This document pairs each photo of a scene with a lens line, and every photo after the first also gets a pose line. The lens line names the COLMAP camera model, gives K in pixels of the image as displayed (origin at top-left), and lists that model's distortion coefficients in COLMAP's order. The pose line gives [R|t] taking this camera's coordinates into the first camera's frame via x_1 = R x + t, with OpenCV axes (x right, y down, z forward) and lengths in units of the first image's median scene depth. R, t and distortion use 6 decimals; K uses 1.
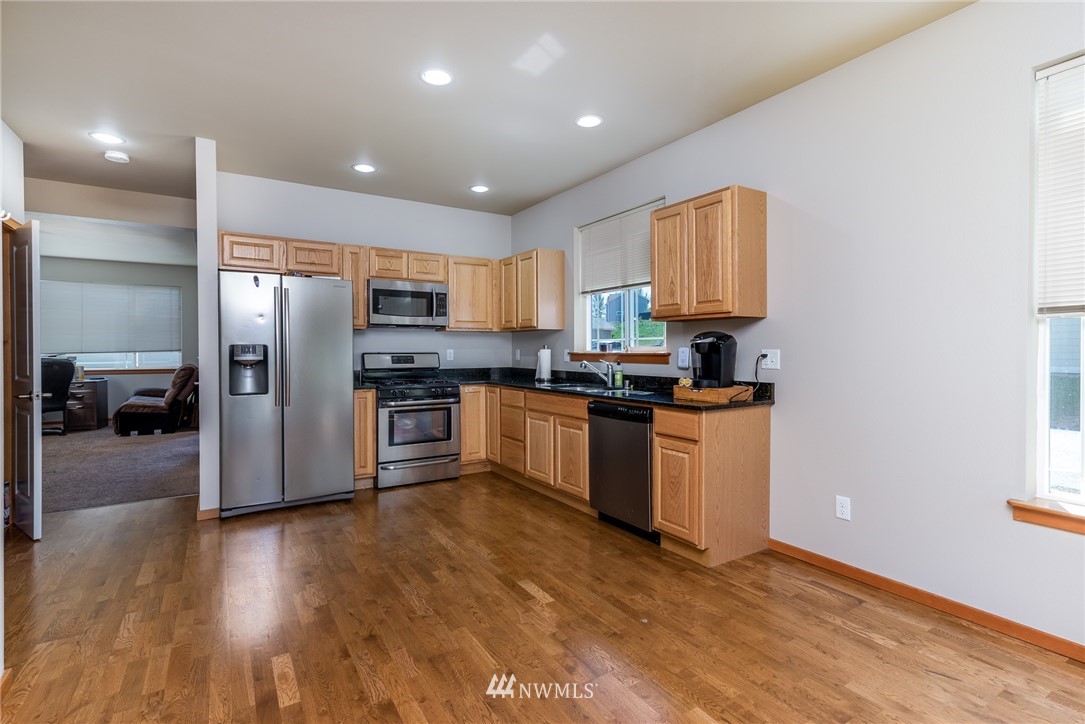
lens RADIAL K [[506.9, 0, 544.9], [0, 506.9, 353.1], [0, 0, 1]] dist [0.003897, 0.000554]
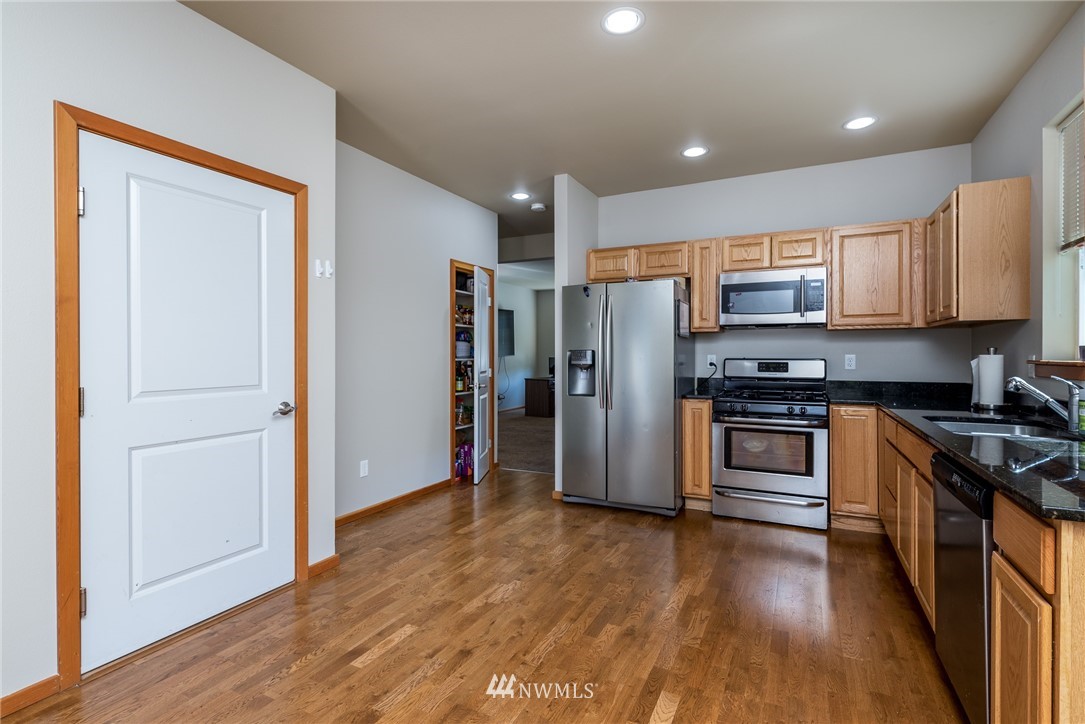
lens RADIAL K [[514.8, 0, 546.0], [0, 514.8, 356.3], [0, 0, 1]] dist [0.000063, 0.000020]
pose [[0.521307, 0.005846, -0.853349, 0.324648], [-0.007629, 0.999968, 0.002190, -0.004832], [0.853335, 0.005369, 0.521335, 0.348965]]
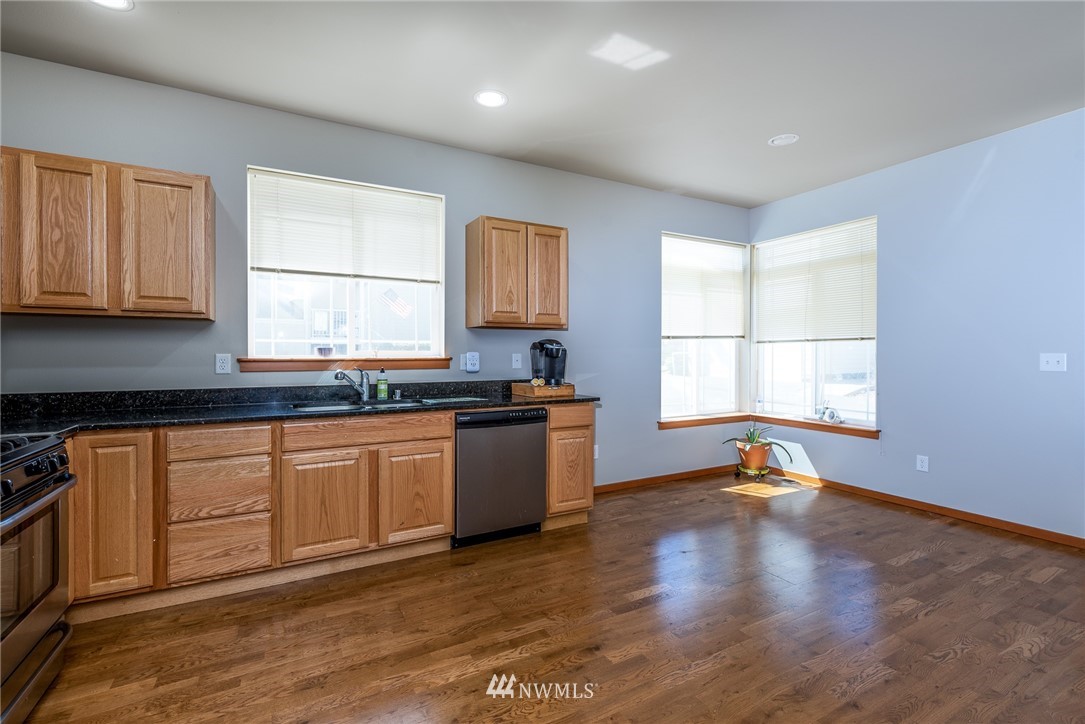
lens RADIAL K [[472.4, 0, 511.4], [0, 472.4, 358.0], [0, 0, 1]] dist [-0.002003, -0.000213]
pose [[0.098909, -0.005522, 0.995081, -0.662403], [0.007835, 0.999958, 0.004770, -0.002469], [-0.995066, 0.007325, 0.098949, 0.793856]]
